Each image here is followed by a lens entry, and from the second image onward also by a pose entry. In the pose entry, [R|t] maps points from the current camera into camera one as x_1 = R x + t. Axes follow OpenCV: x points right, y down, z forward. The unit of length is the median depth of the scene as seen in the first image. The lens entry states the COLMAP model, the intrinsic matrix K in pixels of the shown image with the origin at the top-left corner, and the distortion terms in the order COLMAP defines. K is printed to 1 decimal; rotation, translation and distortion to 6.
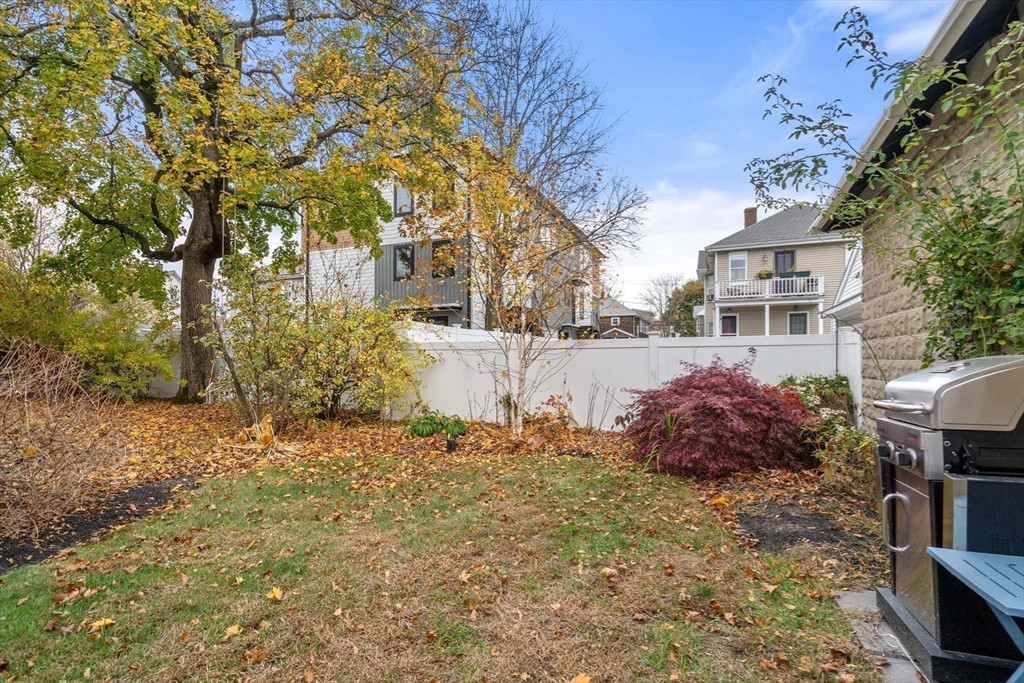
lens RADIAL K [[462.1, 0, 516.1], [0, 462.1, 356.2], [0, 0, 1]] dist [0.000135, -0.000031]
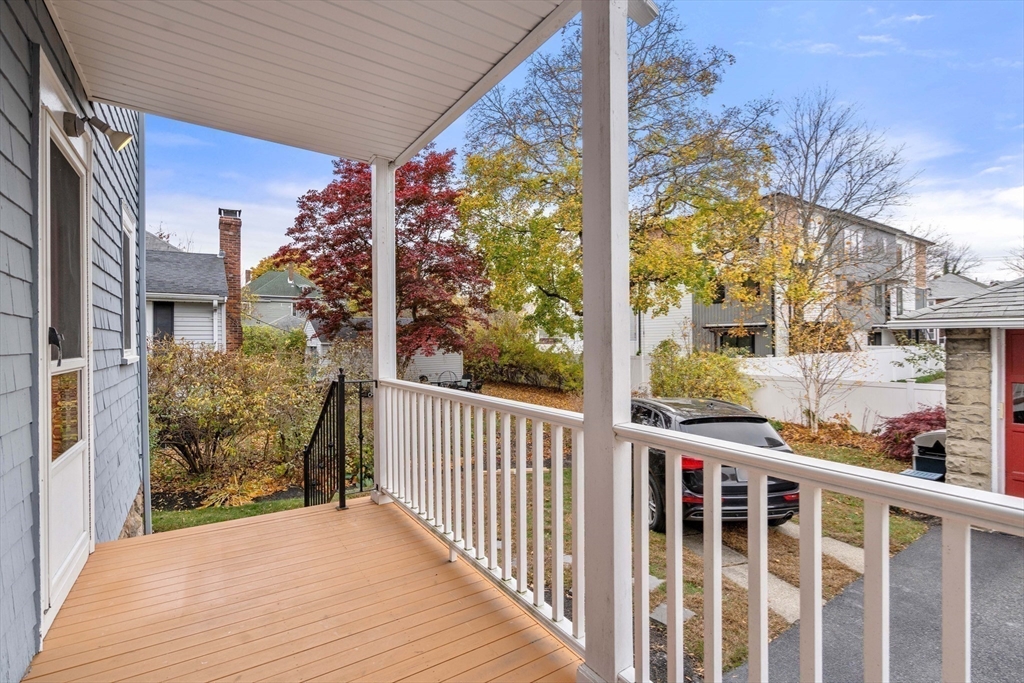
lens RADIAL K [[466.3, 0, 512.0], [0, 466.3, 341.5], [0, 0, 1]] dist [-0.000338, -0.000027]
pose [[0.830470, -0.009571, -0.556981, 0.036985], [0.022811, 0.999598, 0.016835, -0.241853], [0.556596, -0.026687, 0.830355, -1.157552]]
